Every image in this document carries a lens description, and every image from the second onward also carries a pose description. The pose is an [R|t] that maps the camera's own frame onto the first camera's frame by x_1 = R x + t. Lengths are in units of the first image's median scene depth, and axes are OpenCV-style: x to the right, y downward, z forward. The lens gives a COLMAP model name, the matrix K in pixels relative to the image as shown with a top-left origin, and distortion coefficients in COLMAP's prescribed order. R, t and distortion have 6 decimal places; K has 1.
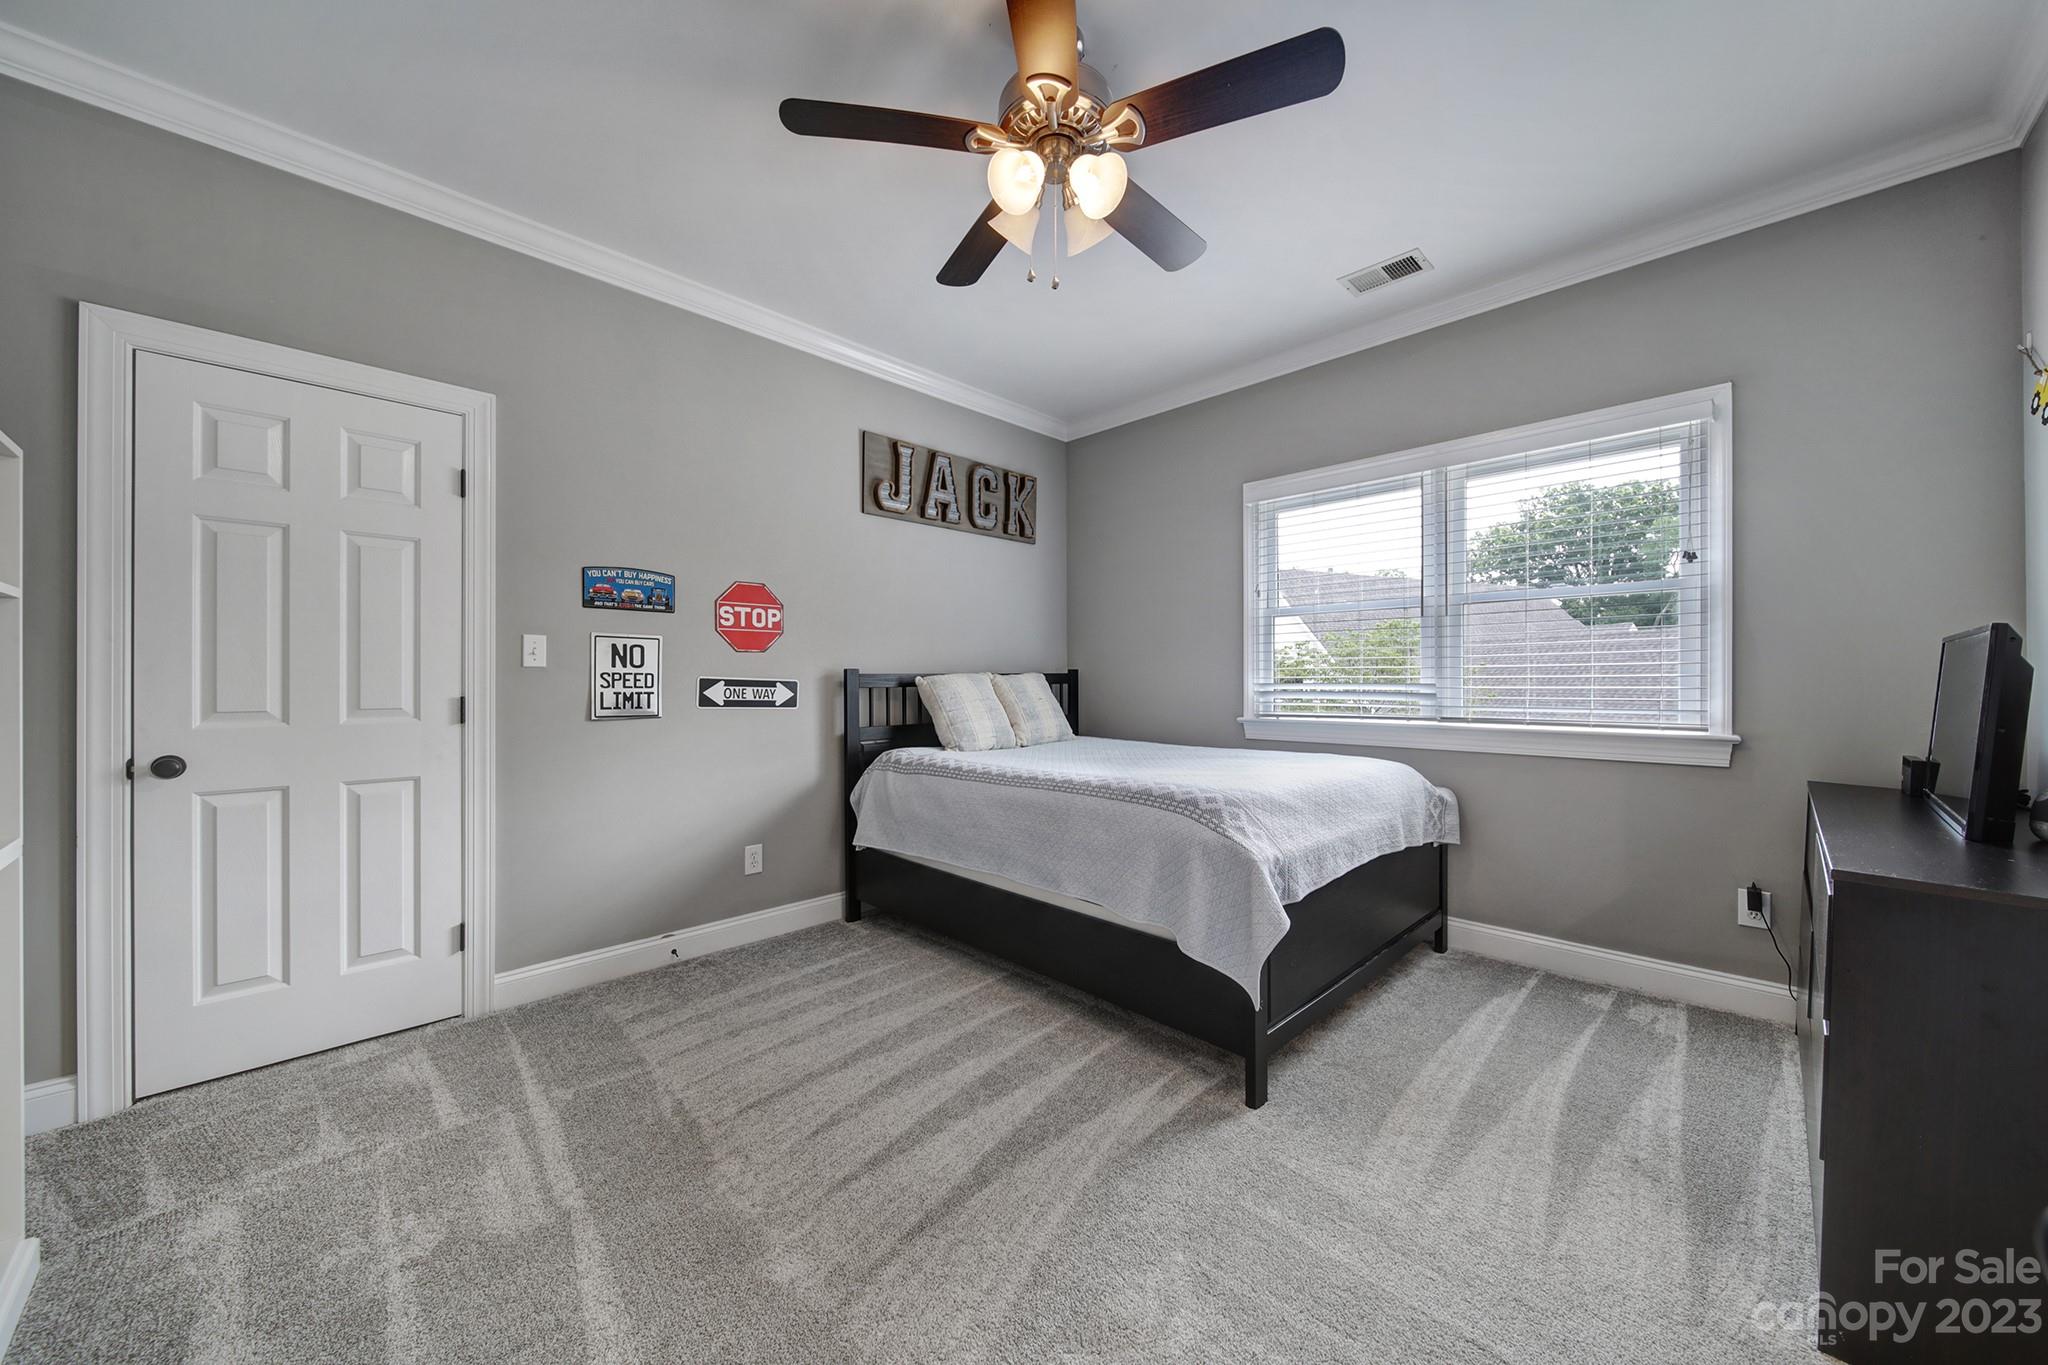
lens RADIAL K [[718.7, 0, 1014.2], [0, 718.7, 679.6], [0, 0, 1]] dist [-0.002489, -0.000256]
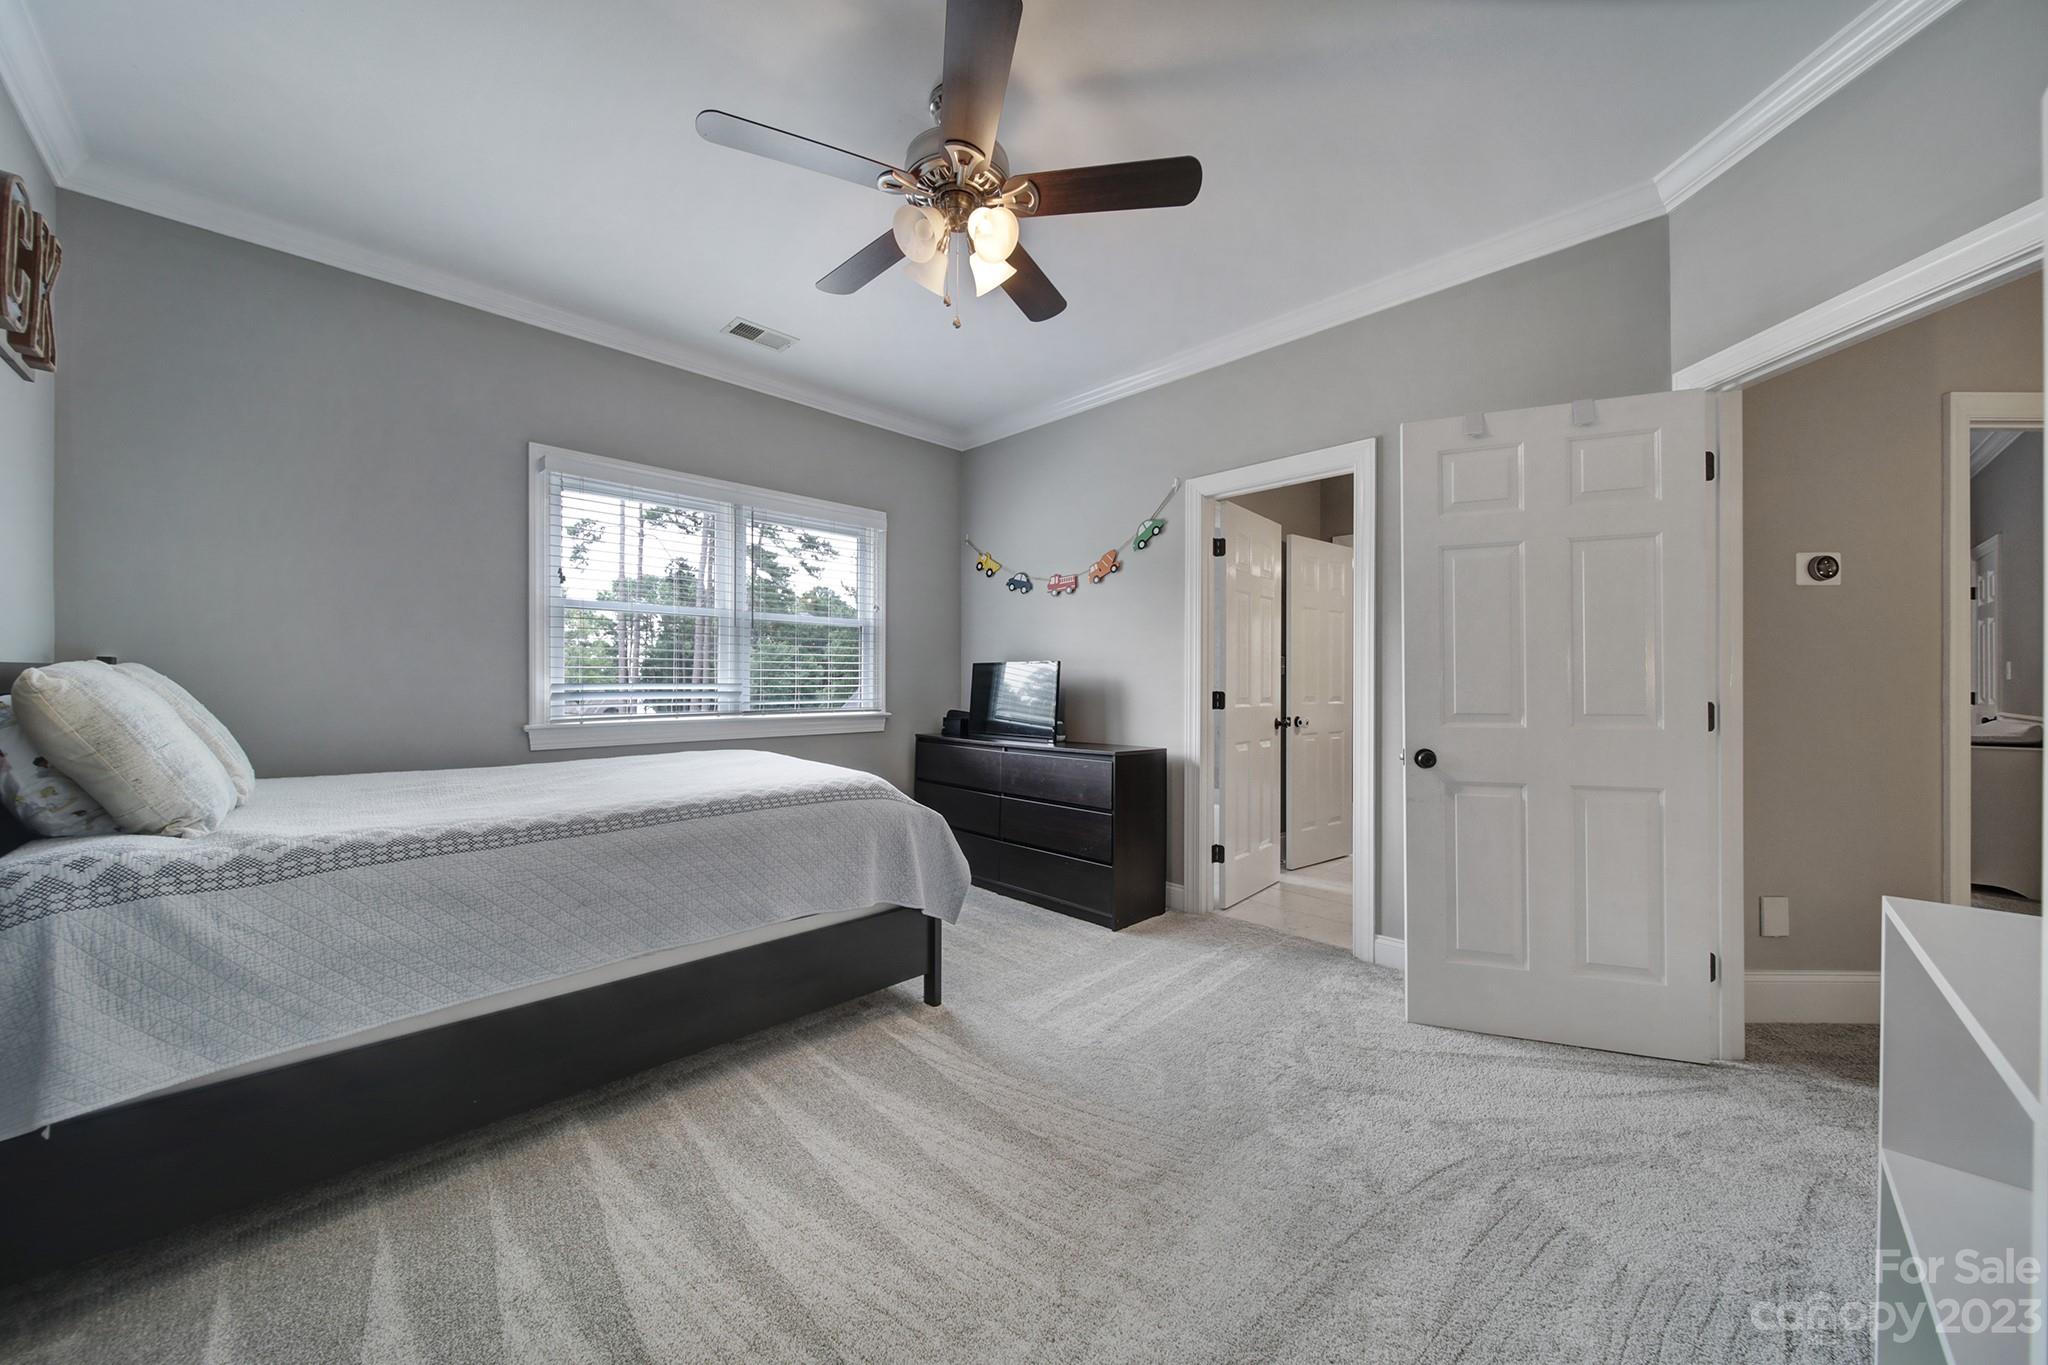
lens RADIAL K [[718.7, 0, 1024.0], [0, 718.7, 681.9], [0, 0, 1]] dist [-0.002489, -0.000256]
pose [[-0.011880, 0.001574, 0.999928, -0.604037], [-0.004460, 0.999989, -0.001627, 0.002284], [-0.999919, -0.004479, -0.011873, 0.521370]]
